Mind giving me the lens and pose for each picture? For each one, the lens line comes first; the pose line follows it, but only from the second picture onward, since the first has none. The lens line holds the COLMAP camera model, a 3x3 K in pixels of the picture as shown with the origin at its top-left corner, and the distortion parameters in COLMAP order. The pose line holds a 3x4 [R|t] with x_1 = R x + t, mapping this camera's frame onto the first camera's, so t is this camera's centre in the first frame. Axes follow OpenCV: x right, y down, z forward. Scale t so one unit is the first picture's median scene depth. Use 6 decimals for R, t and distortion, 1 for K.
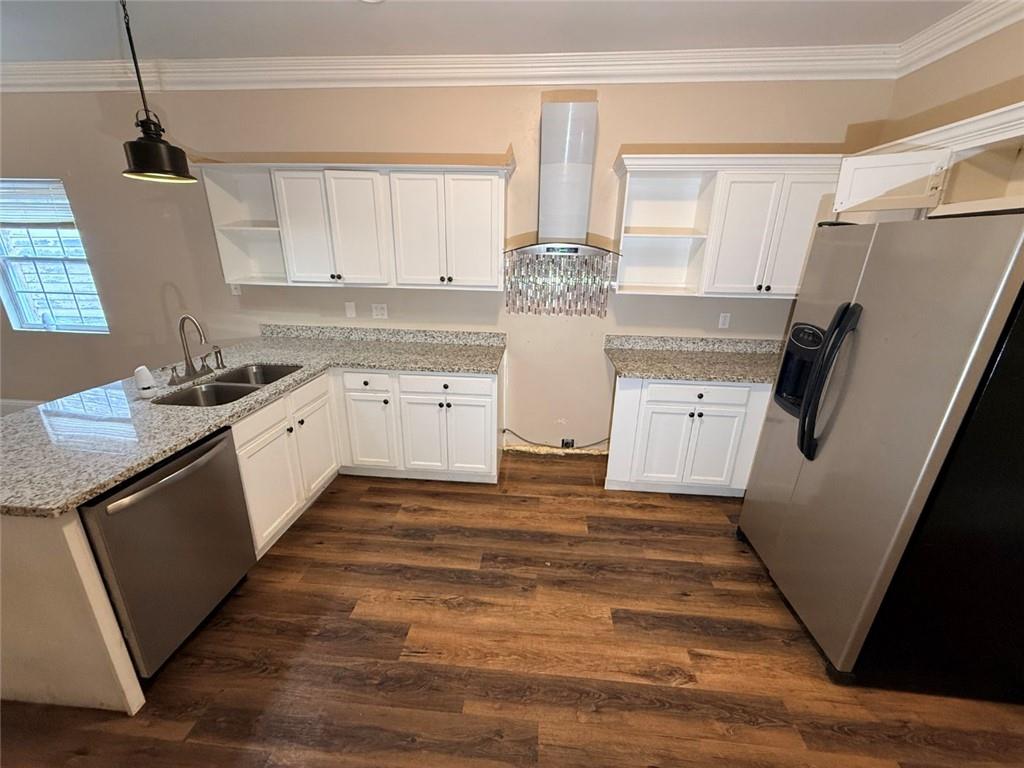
lens RADIAL K [[408.4, 0, 509.3], [0, 408.4, 384.3], [0, 0, 1]] dist [0.001461, -0.000157]
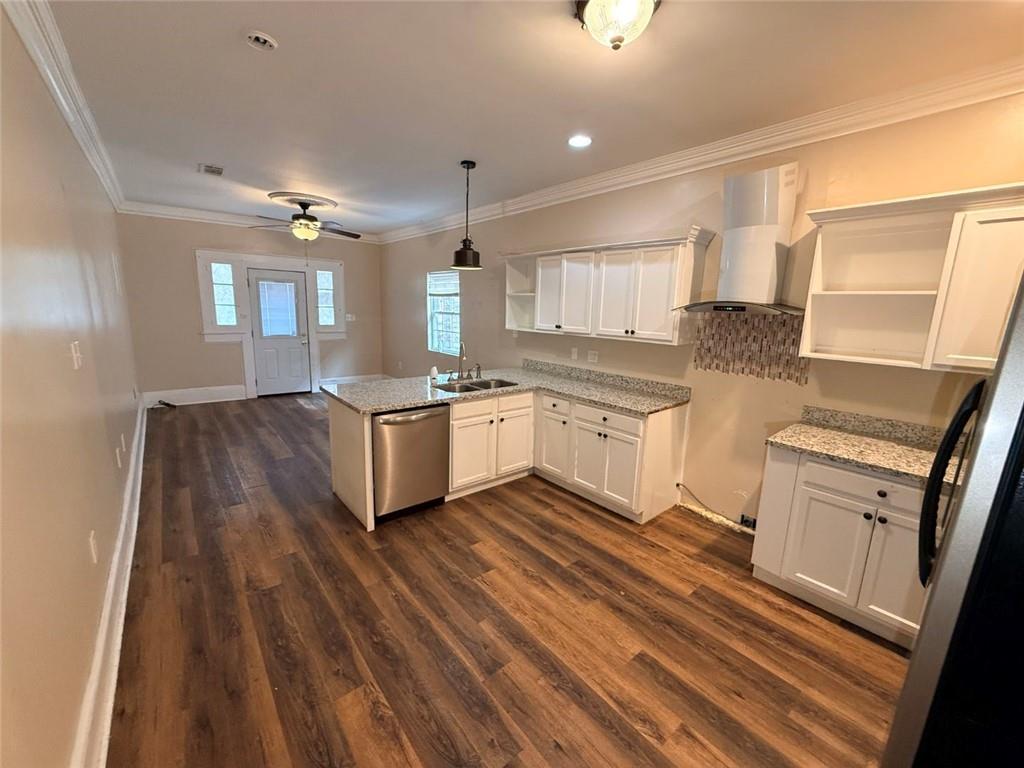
lens RADIAL K [[408.4, 0, 509.3], [0, 408.4, 384.3], [0, 0, 1]] dist [0.001461, -0.000157]
pose [[0.701144, 0.136024, -0.699925, 0.478438], [-0.239458, 0.969542, -0.051453, 0.035413], [0.671608, 0.203679, 0.712361, -0.049166]]
